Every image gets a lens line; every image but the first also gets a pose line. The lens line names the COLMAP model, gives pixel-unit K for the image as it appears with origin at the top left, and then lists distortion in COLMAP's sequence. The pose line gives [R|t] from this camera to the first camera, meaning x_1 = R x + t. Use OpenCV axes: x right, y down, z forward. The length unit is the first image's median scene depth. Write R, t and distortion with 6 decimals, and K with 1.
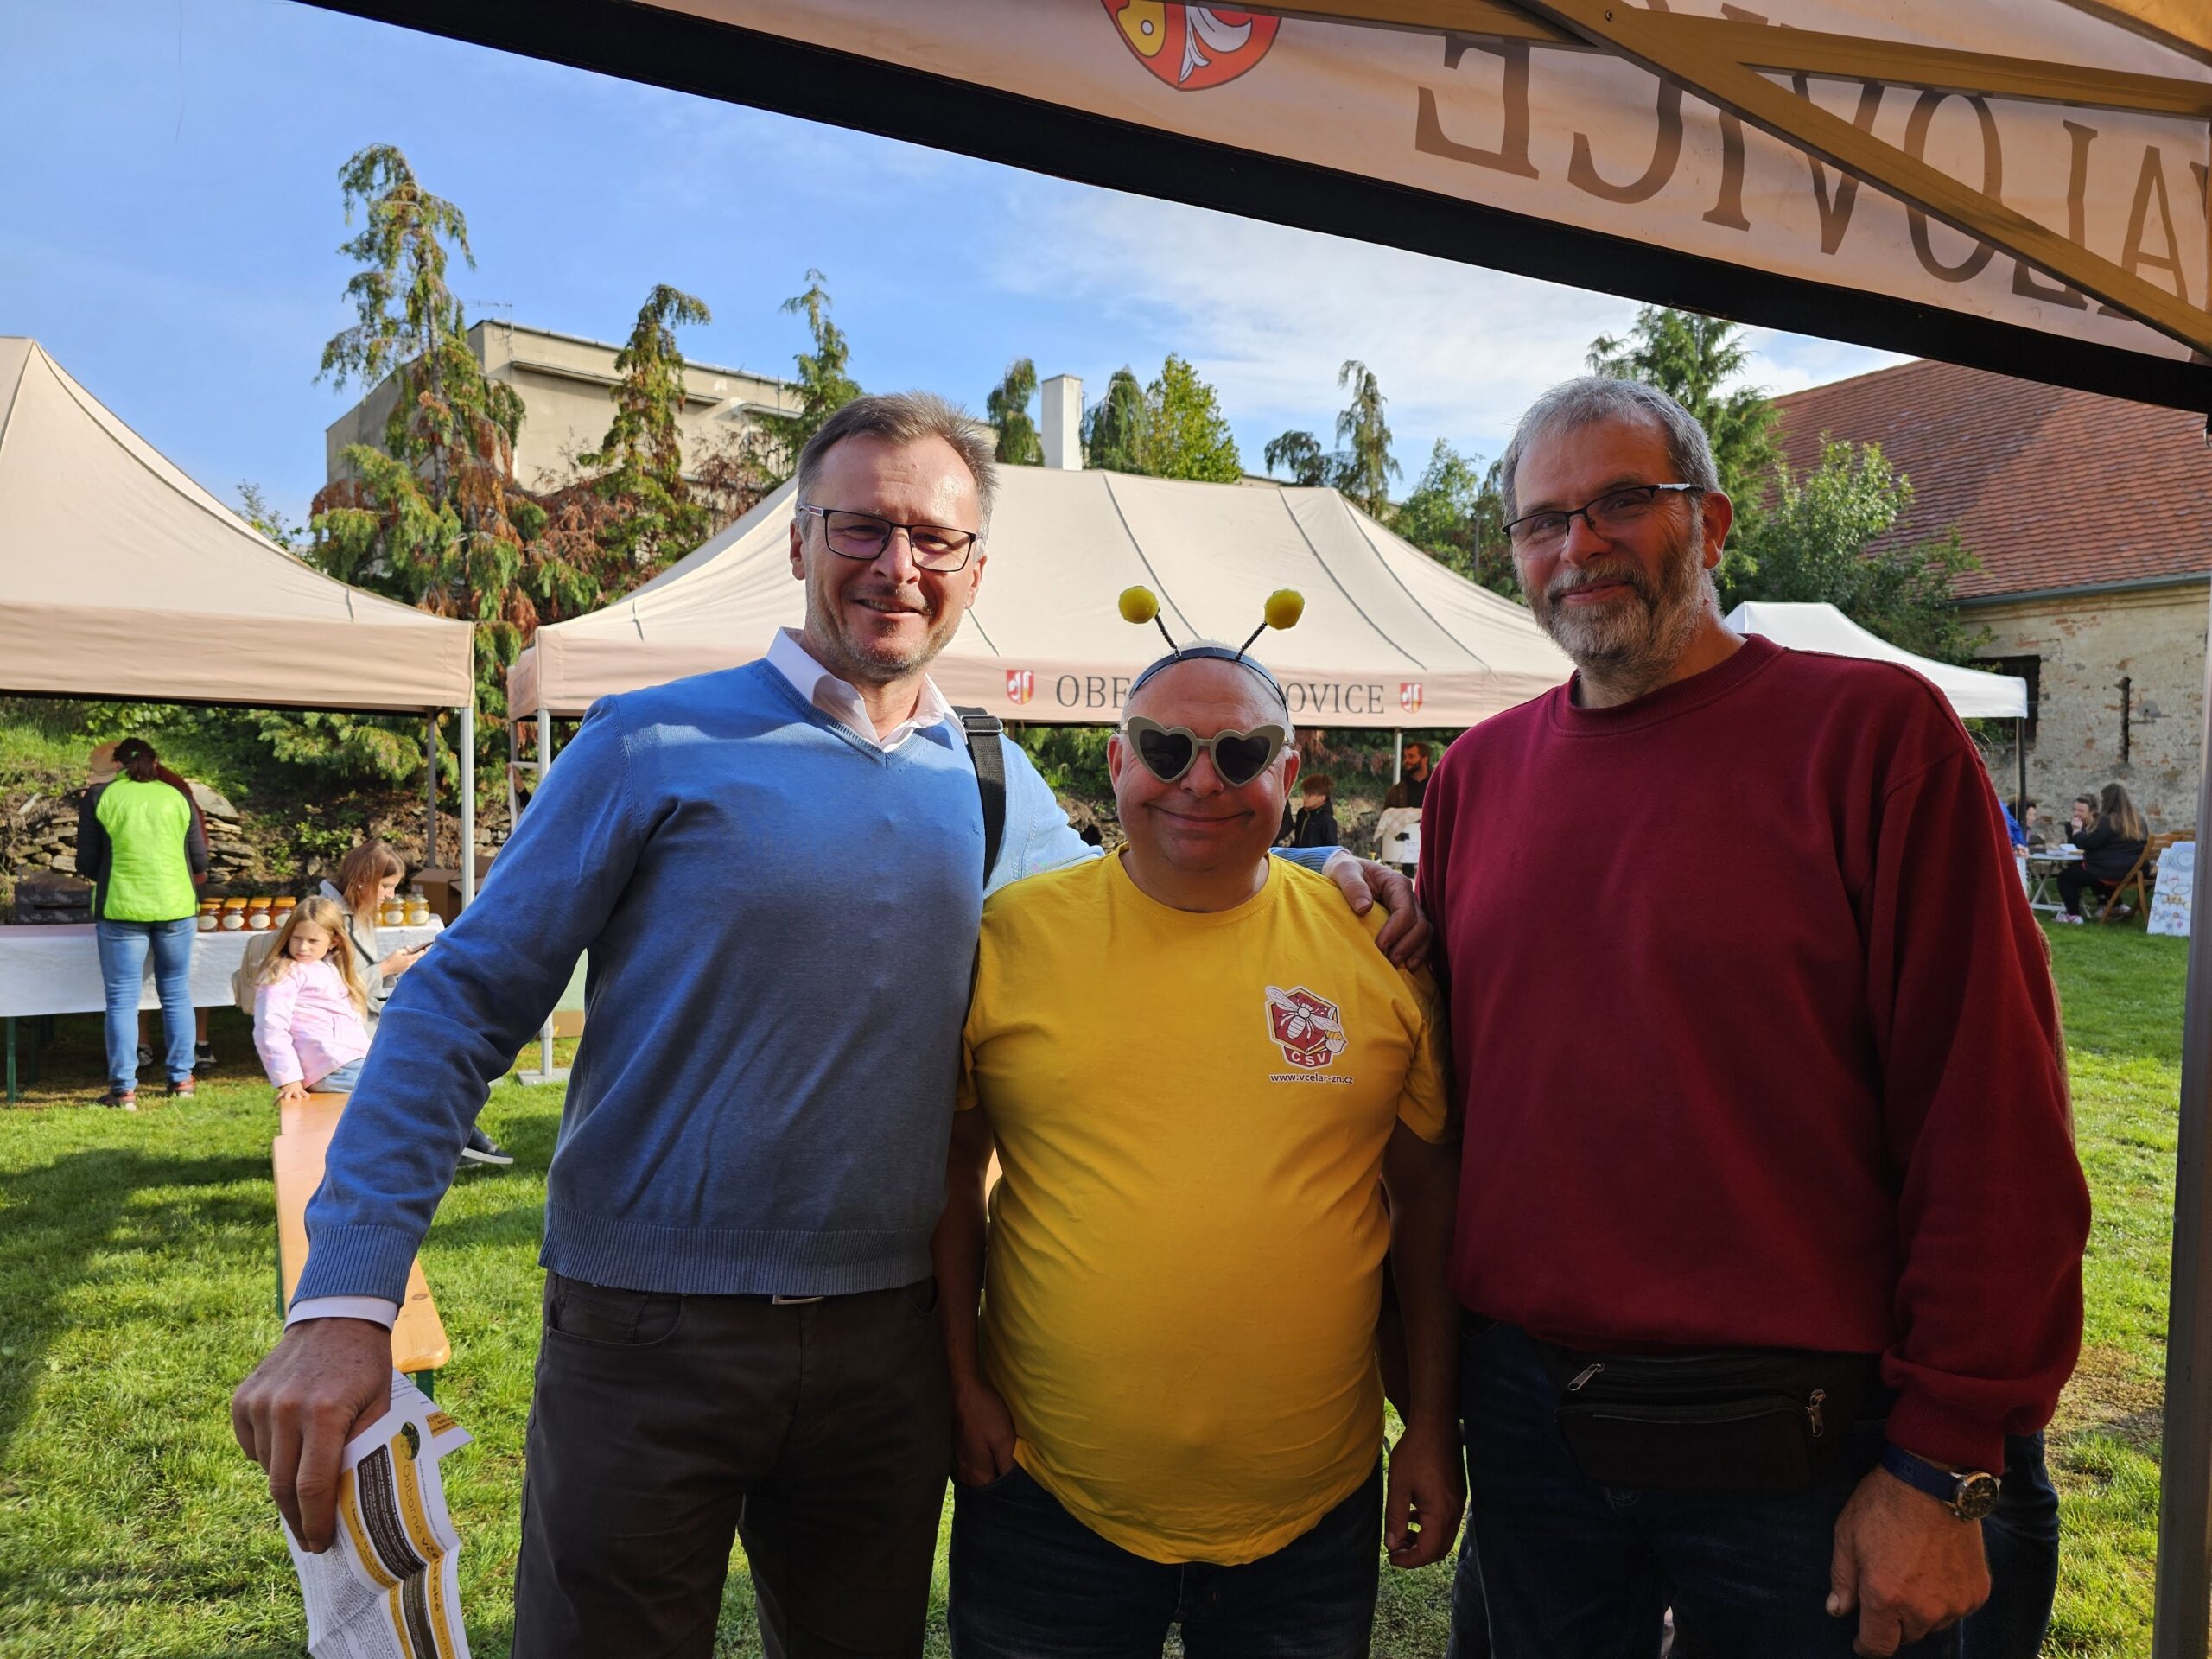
lens RADIAL K [[1498.4, 0, 1106.0], [0, 1498.4, 829.5], [0, 0, 1]] dist [0.078953, -0.069429]
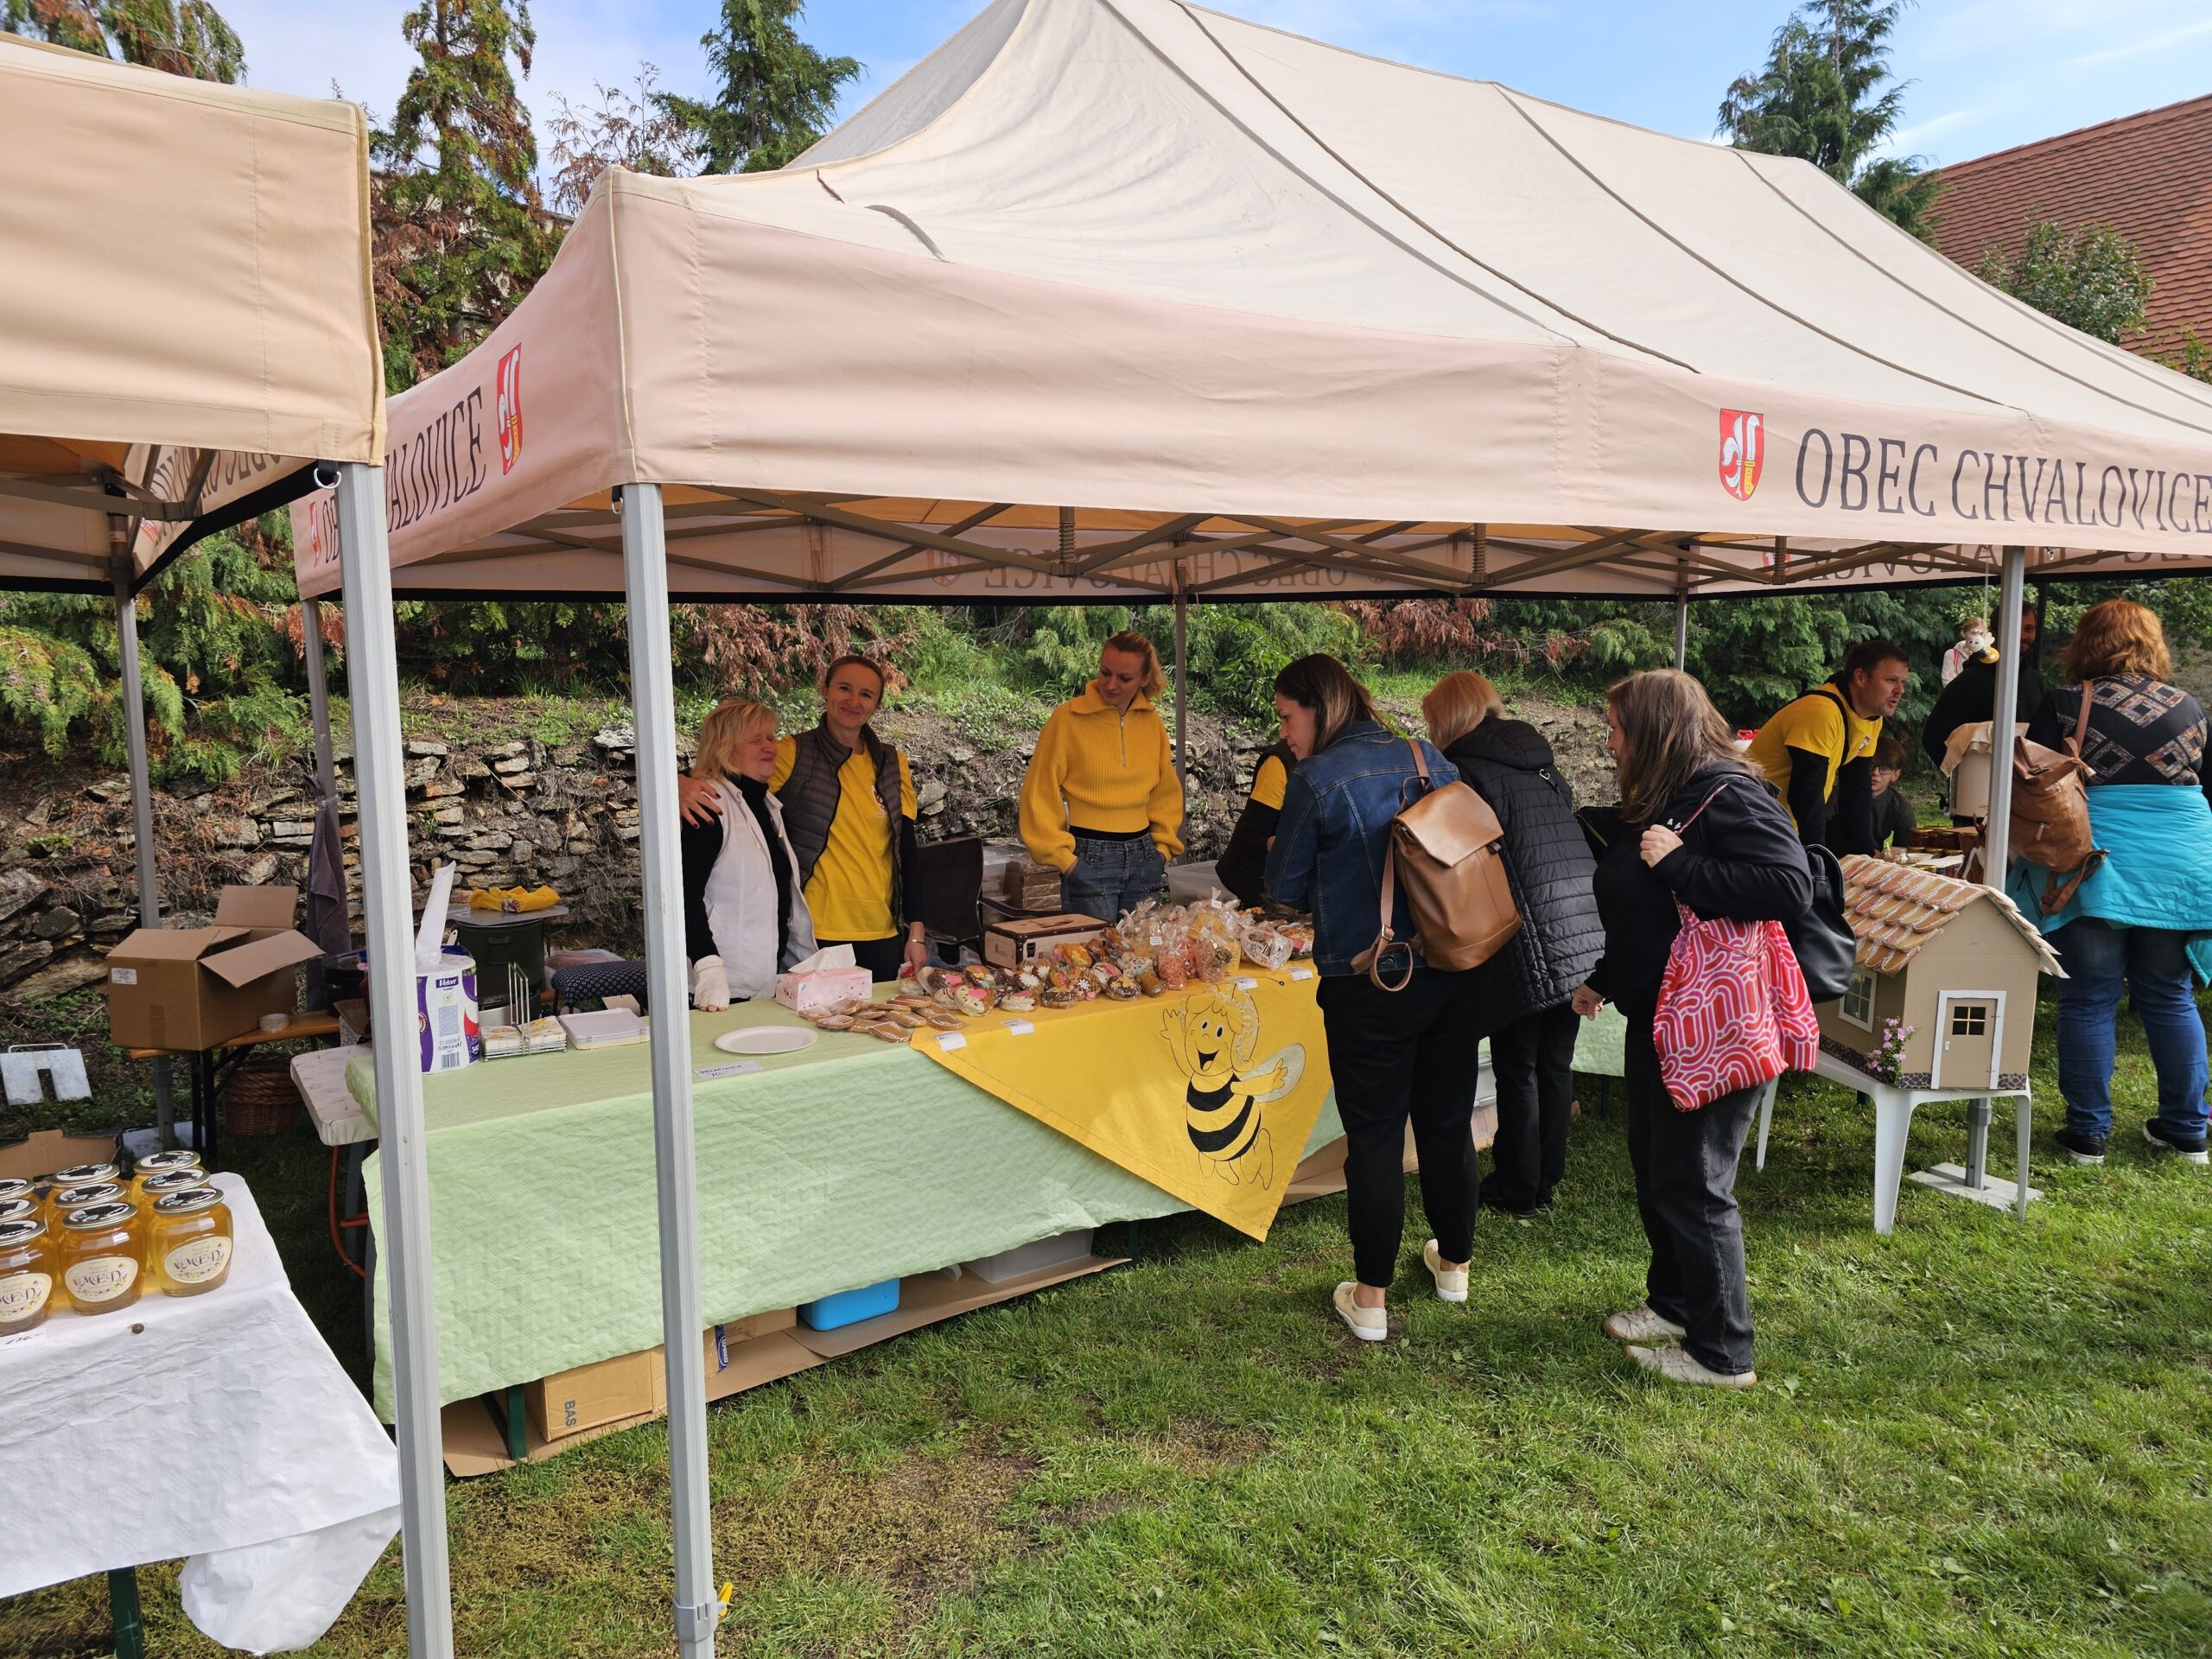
lens RADIAL K [[1498.4, 0, 1106.0], [0, 1498.4, 829.5], [0, 0, 1]] dist [0.078953, -0.069429]
pose [[0.985227, -0.046729, 0.164756, -0.217217], [0.035985, 0.997063, 0.067607, -0.021741], [-0.167431, -0.060679, 0.984015, 0.460885]]
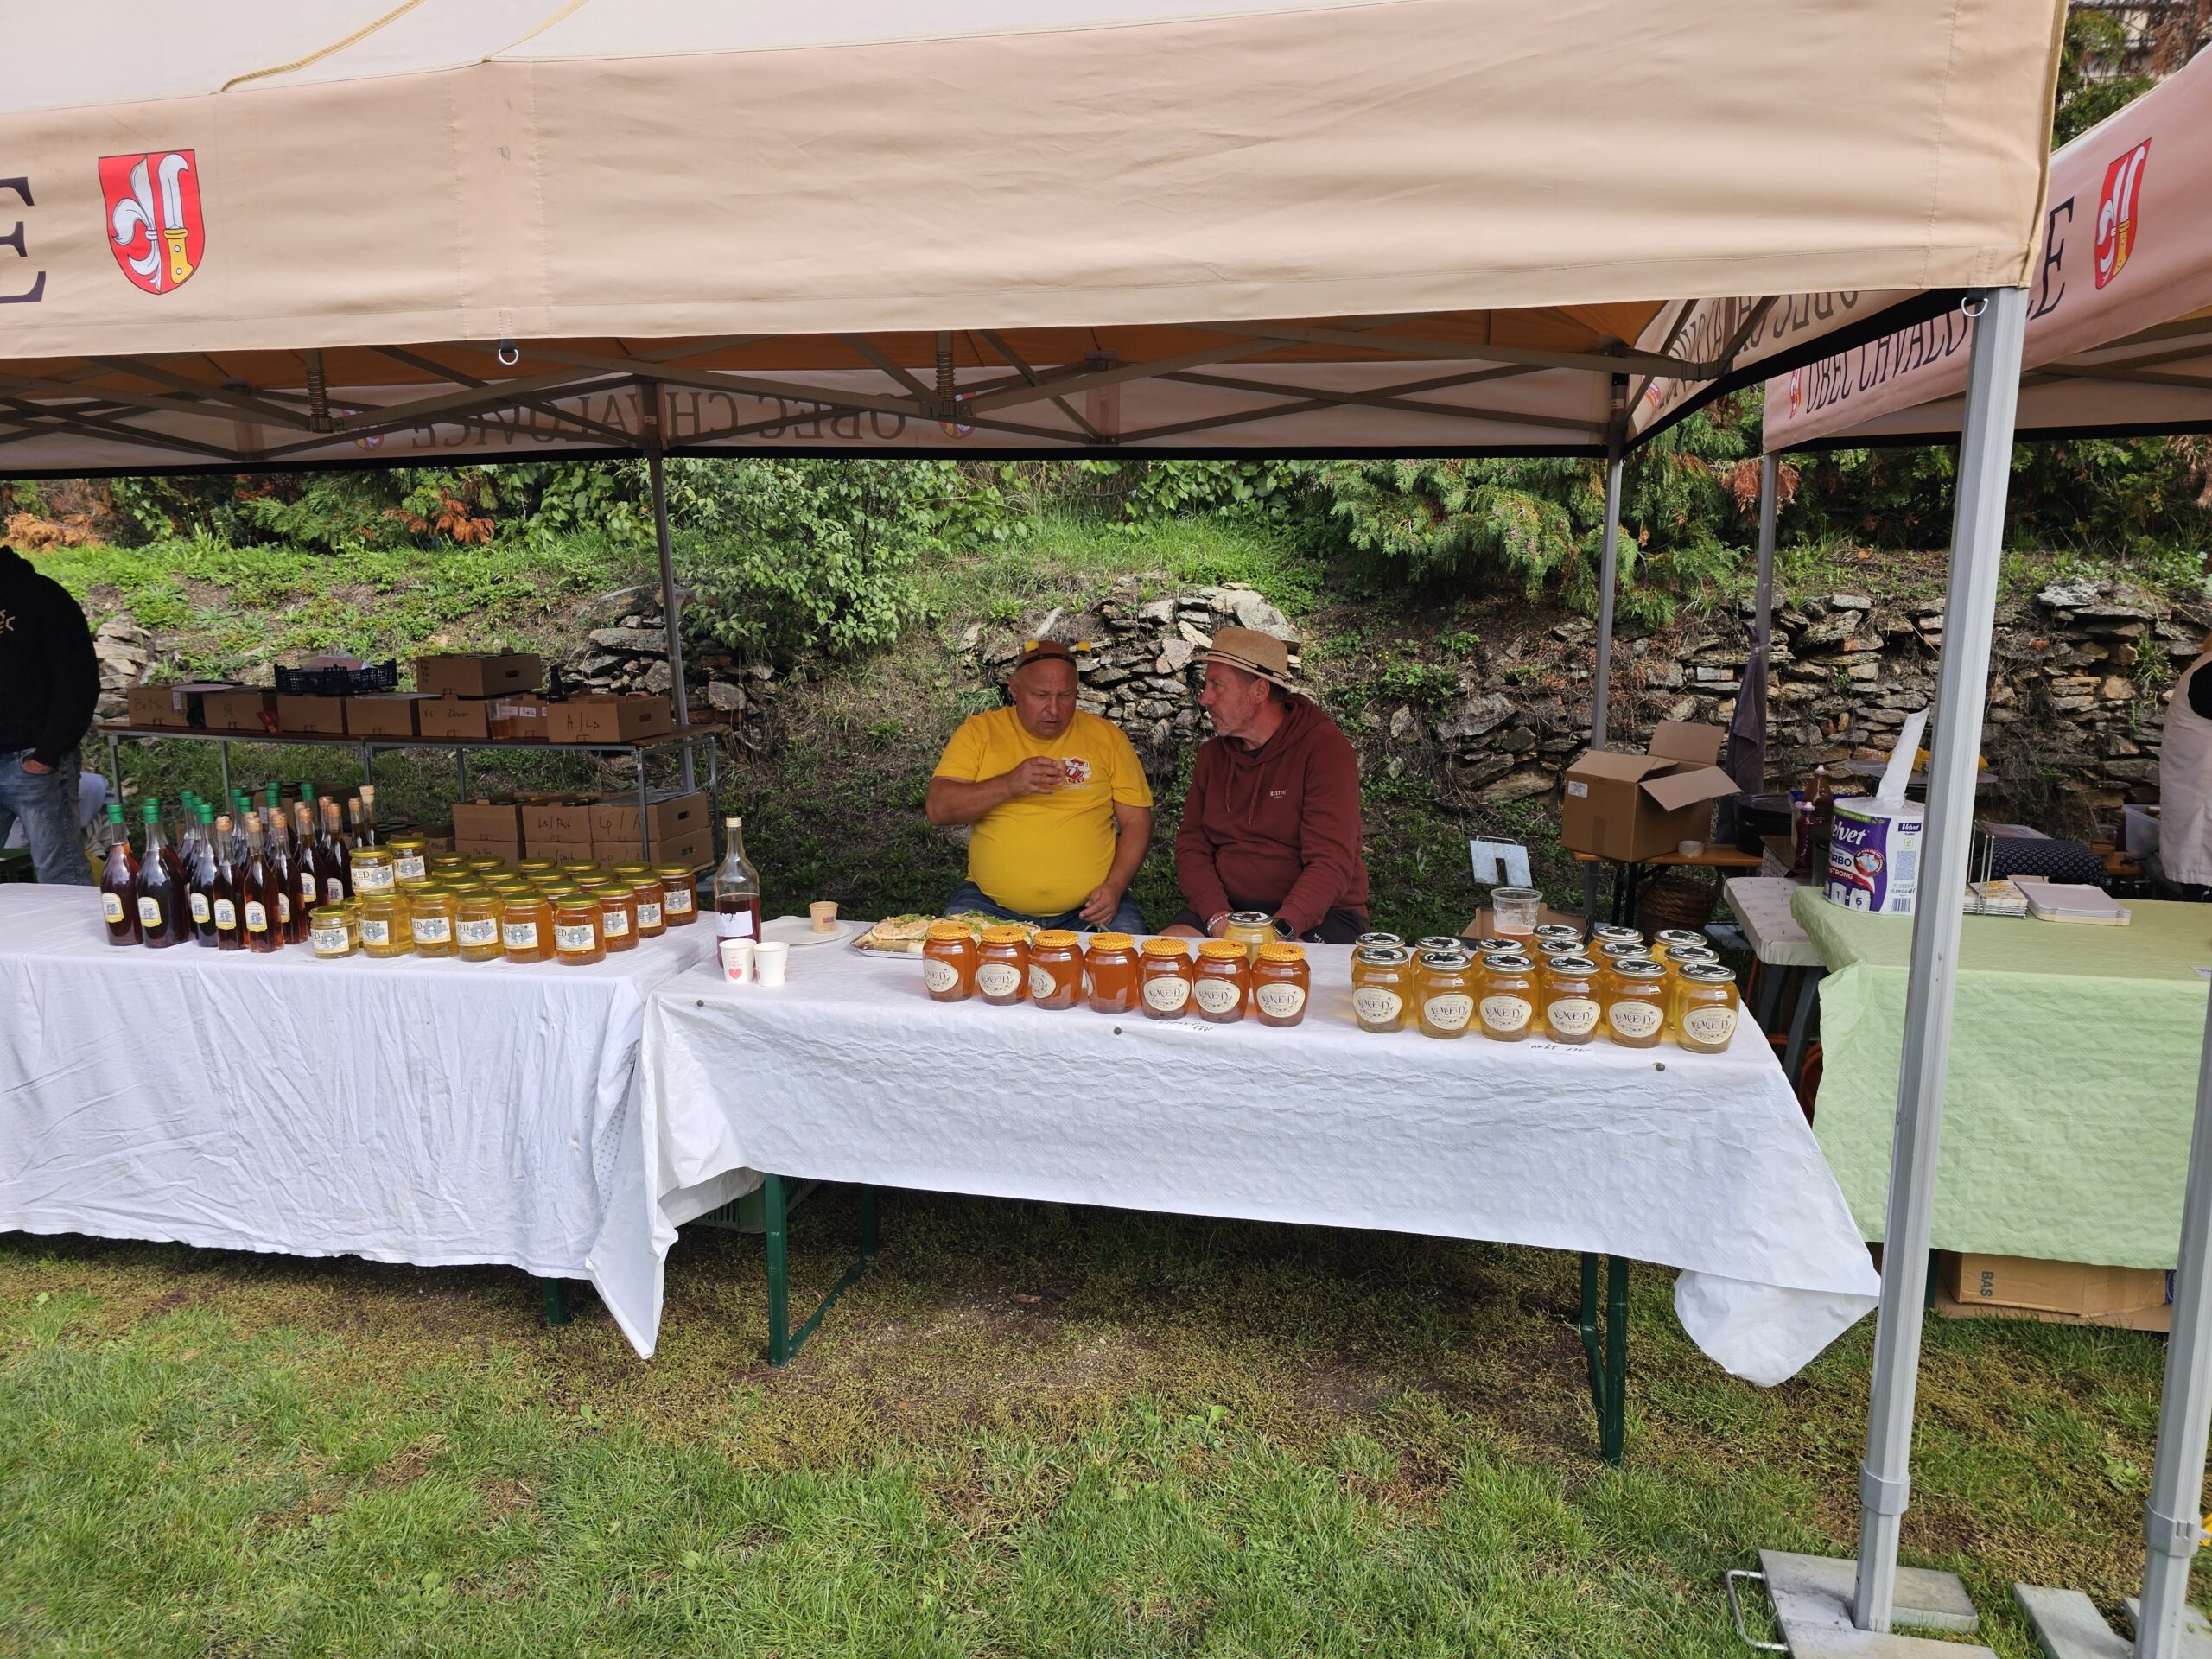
lens RADIAL K [[1496.3, 0, 1084.6], [0, 1496.3, 823.9], [0, 0, 1]] dist [0.078806, -0.060318]
pose [[0.777892, 0.085920, -0.622496, -0.235535], [-0.000053, 0.990618, 0.136663, -0.018189], [0.628398, -0.106276, 0.770598, 0.442479]]
